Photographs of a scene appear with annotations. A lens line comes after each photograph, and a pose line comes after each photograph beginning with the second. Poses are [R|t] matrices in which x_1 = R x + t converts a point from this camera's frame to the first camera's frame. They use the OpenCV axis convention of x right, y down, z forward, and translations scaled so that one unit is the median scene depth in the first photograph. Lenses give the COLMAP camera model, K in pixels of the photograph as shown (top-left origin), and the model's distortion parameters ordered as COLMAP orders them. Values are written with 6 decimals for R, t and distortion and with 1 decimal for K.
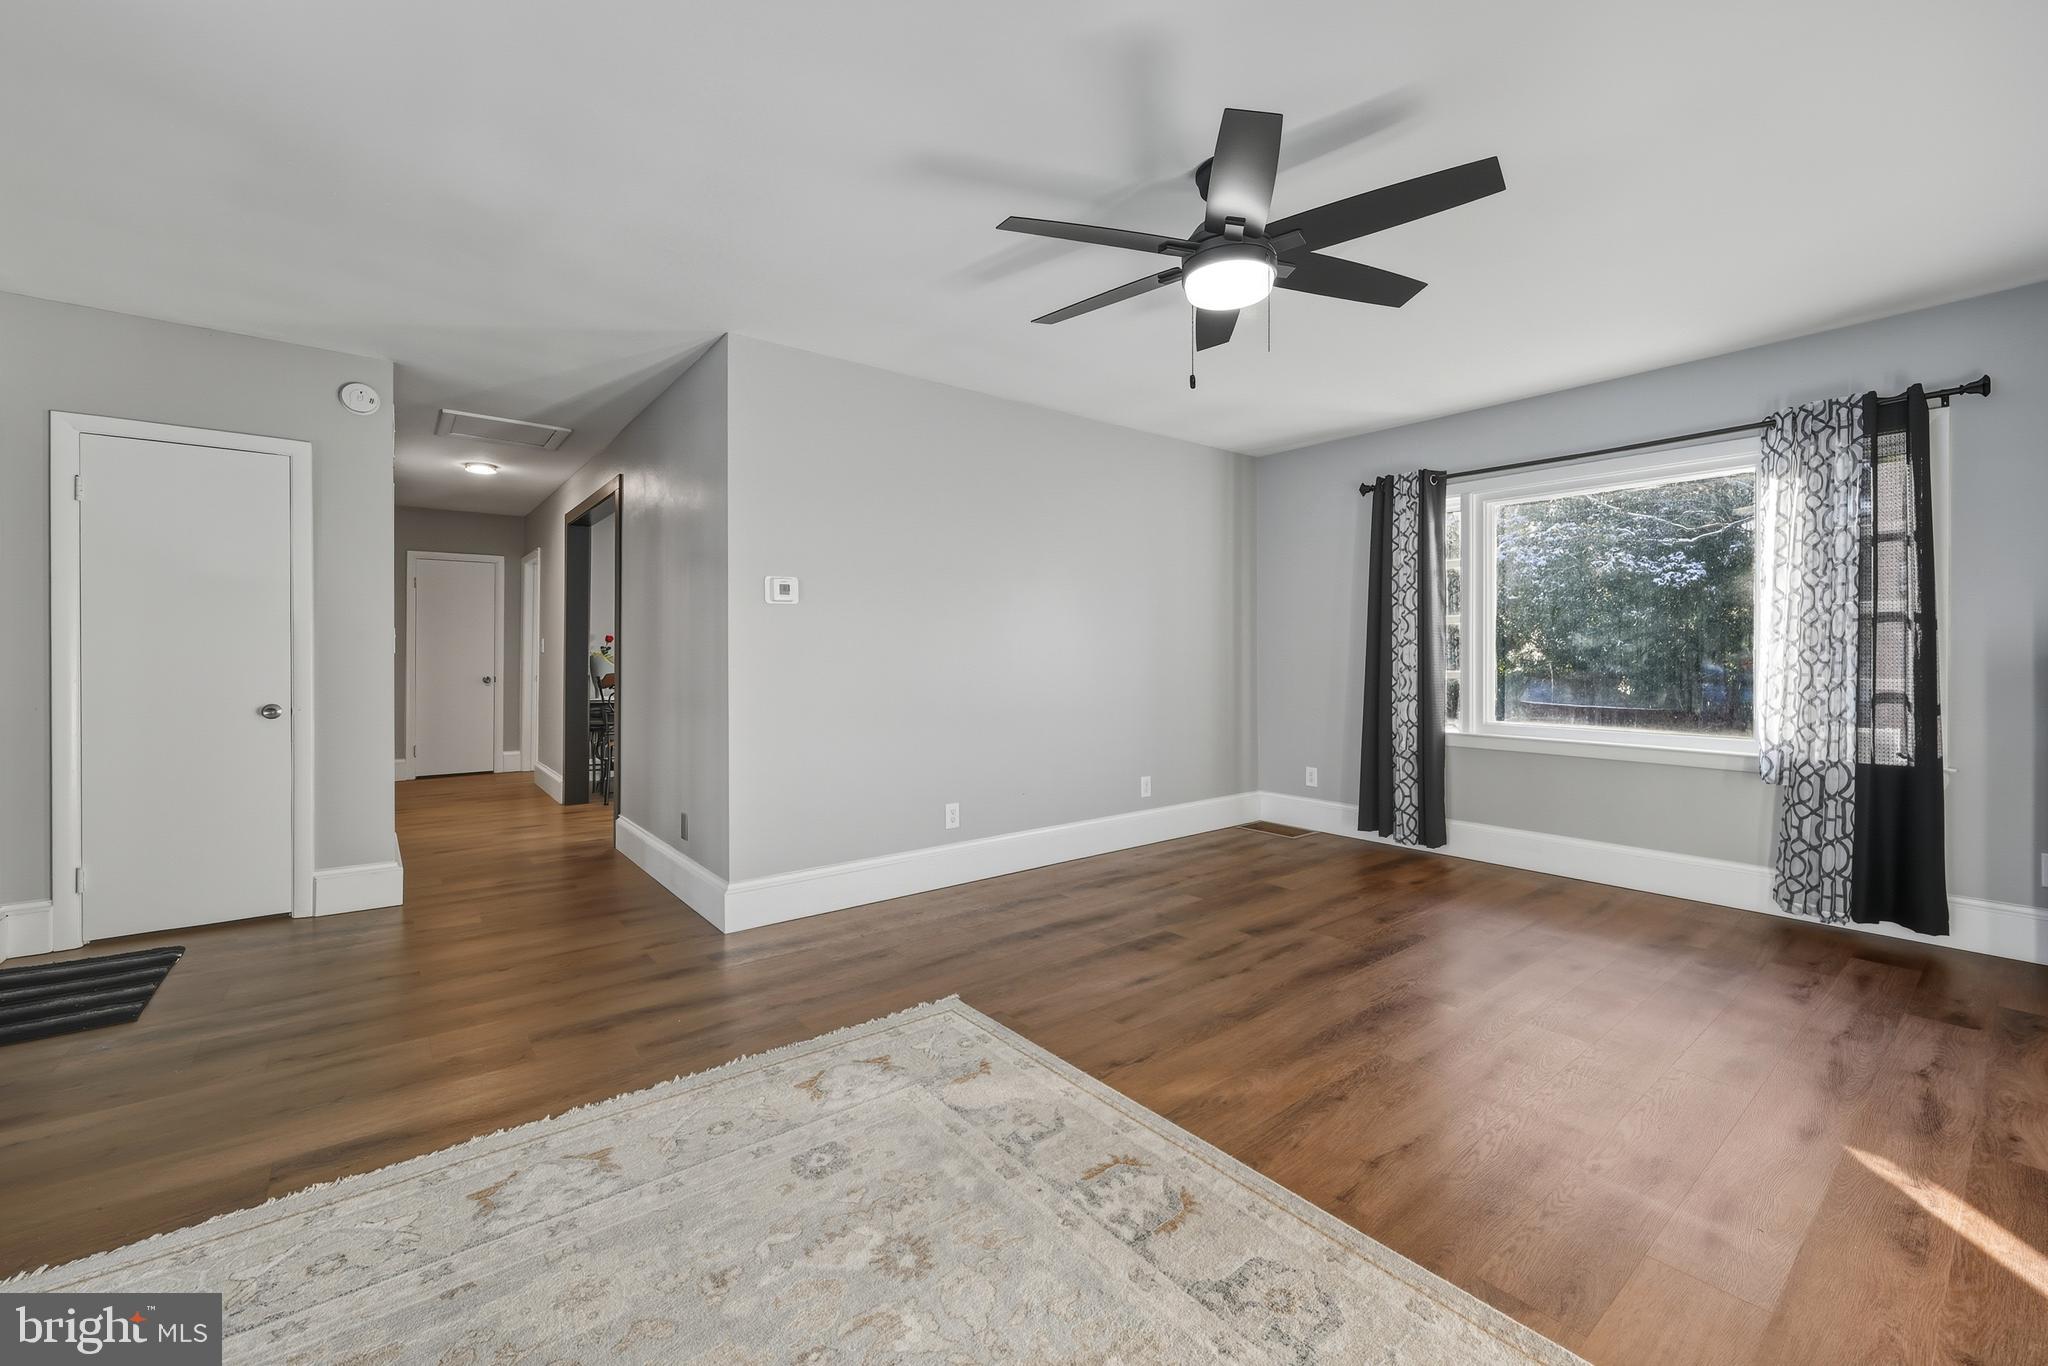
lens RADIAL K [[794.5, 0, 974.8], [0, 794.5, 659.2], [0, 0, 1]] dist [-0.001375, -0.000532]
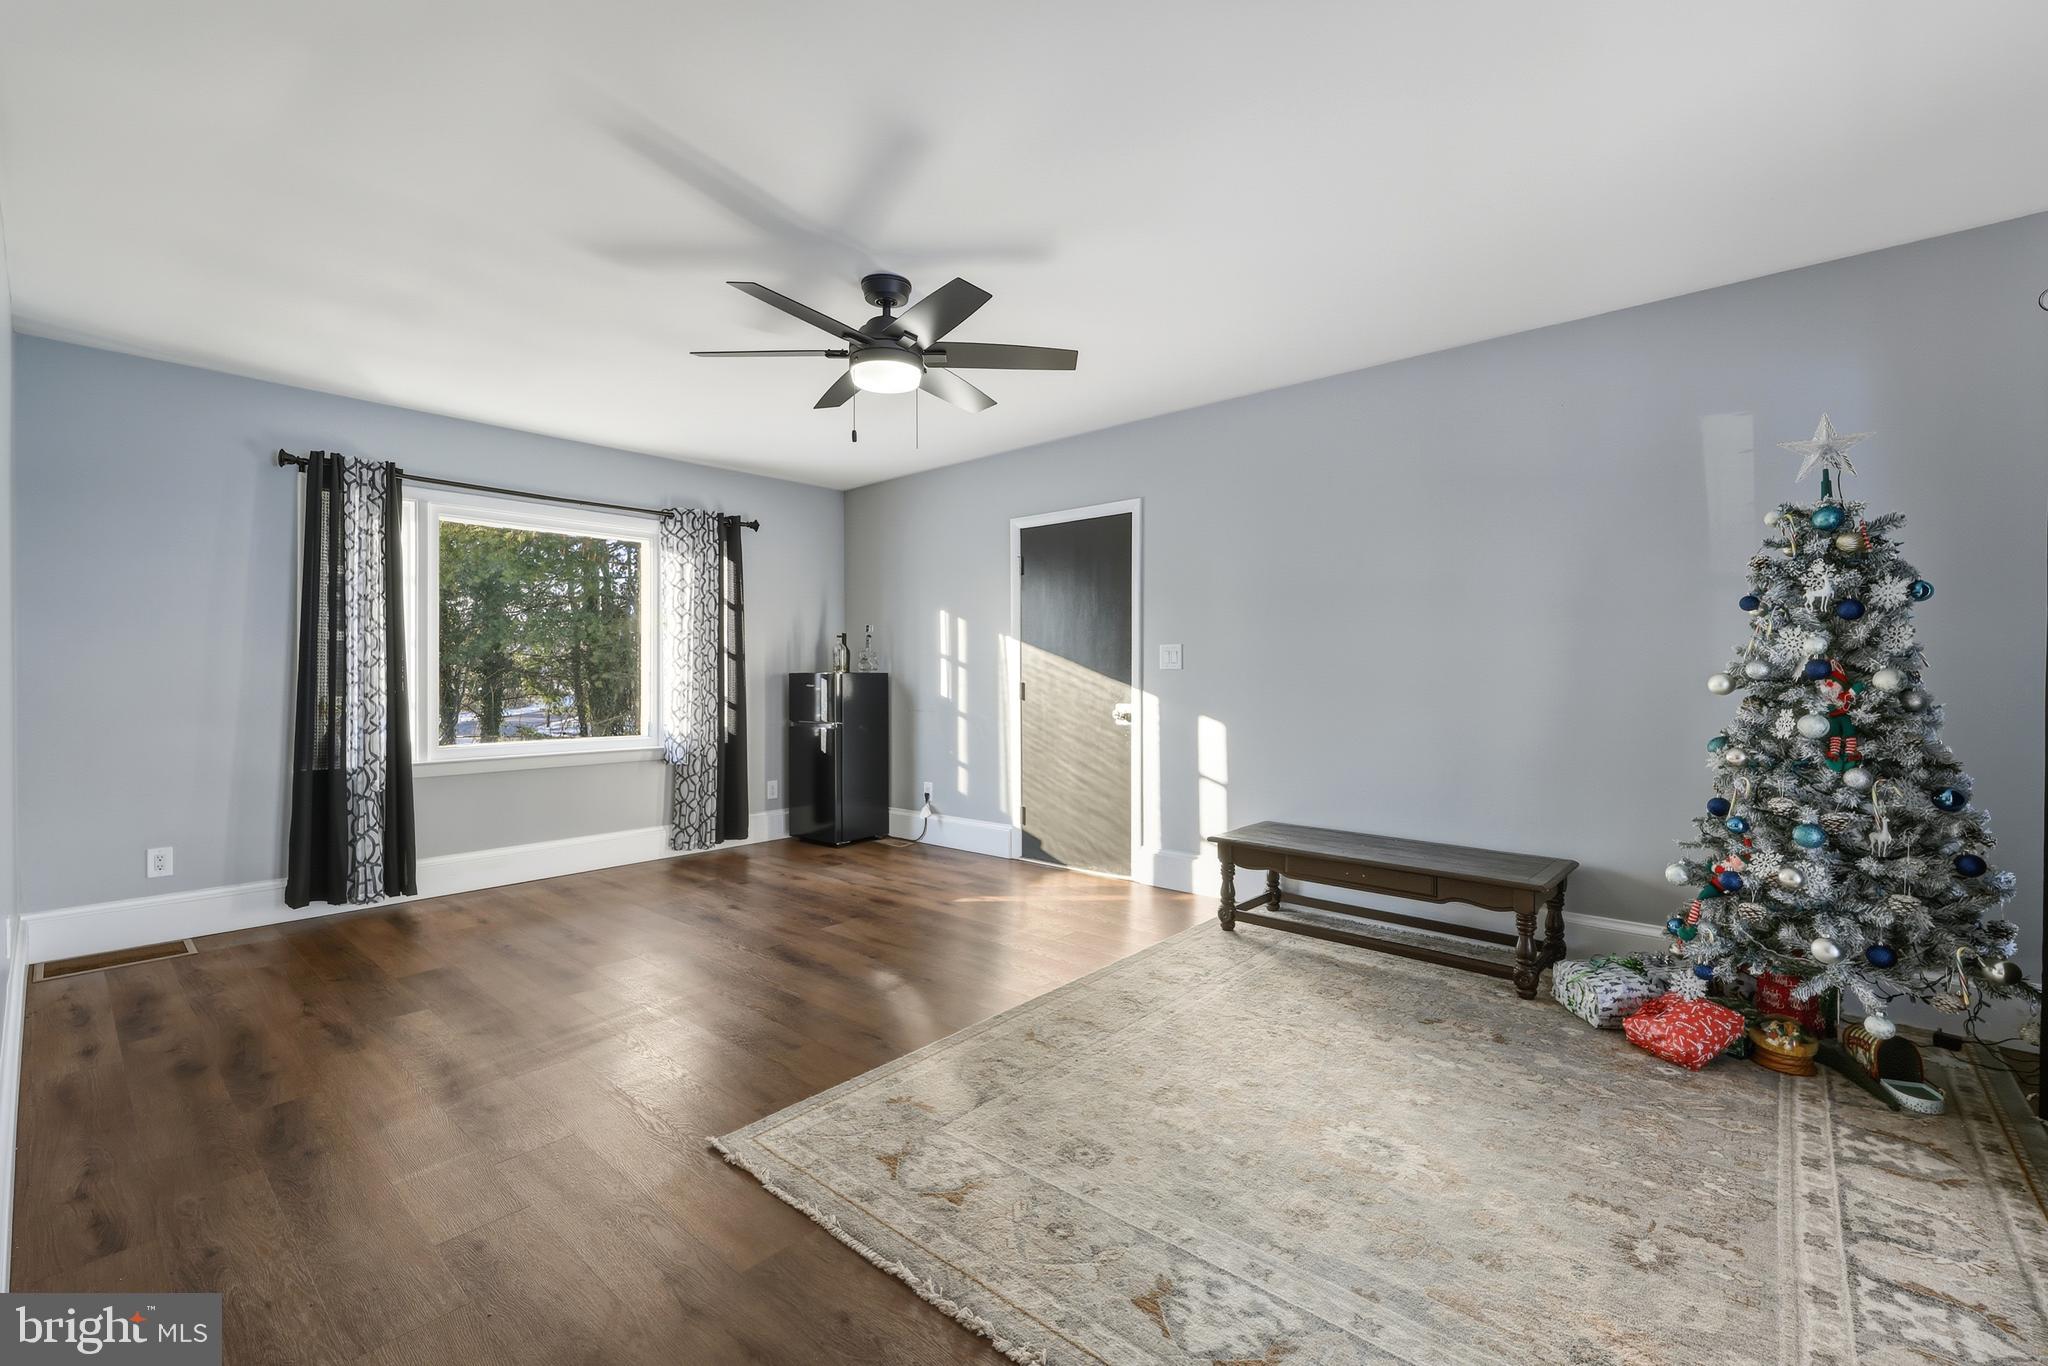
lens RADIAL K [[897.8, 0, 1033.5], [0, 897.8, 677.0], [0, 0, 1]] dist [-0.002088, -0.000244]
pose [[-0.217300, -0.000406, 0.976105, -0.784621], [0.009415, 0.999953, 0.002512, -0.001947], [-0.976060, 0.009736, -0.217286, 0.772995]]
